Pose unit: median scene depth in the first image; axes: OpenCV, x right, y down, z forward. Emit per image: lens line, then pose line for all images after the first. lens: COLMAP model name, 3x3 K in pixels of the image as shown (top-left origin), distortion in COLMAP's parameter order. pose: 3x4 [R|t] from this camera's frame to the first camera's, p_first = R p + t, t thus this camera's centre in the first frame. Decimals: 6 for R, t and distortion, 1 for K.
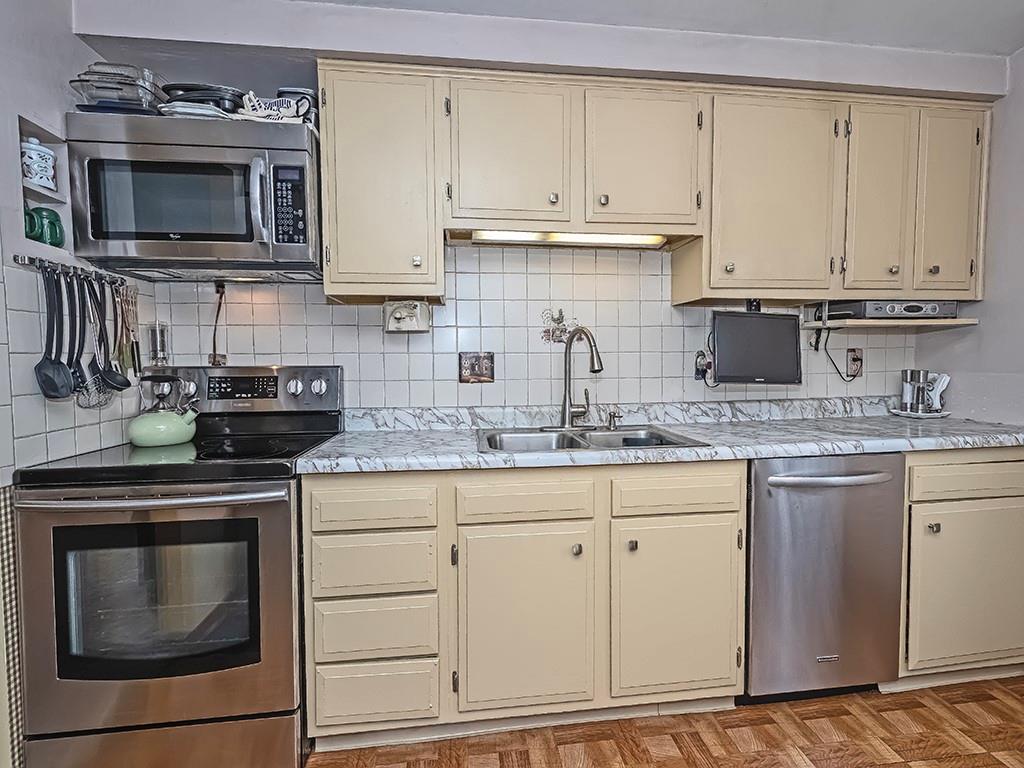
lens RADIAL K [[460.4, 0, 514.9], [0, 460.4, 381.1], [0, 0, 1]] dist [0.010772, 0.000129]
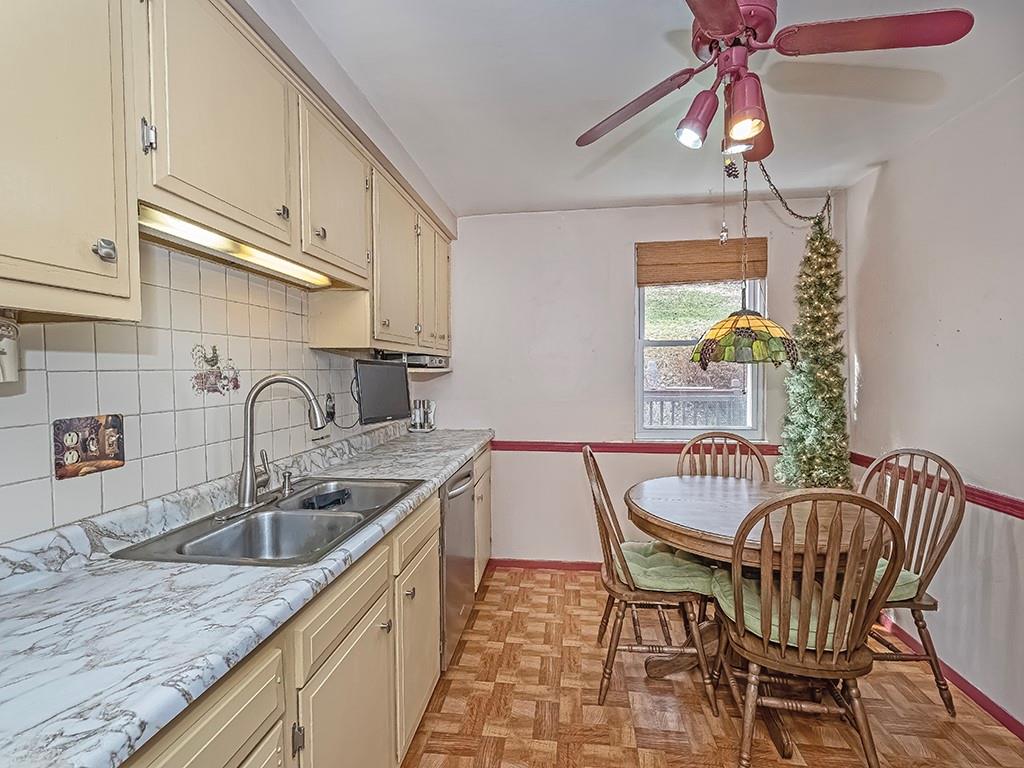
lens RADIAL K [[460.4, 0, 514.9], [0, 460.4, 381.1], [0, 0, 1]] dist [0.010772, 0.000129]
pose [[0.227898, -0.021185, 0.973455, -0.504134], [0.052818, 0.998560, 0.009366, -0.083584], [-0.972252, 0.049281, 0.228688, 0.381719]]
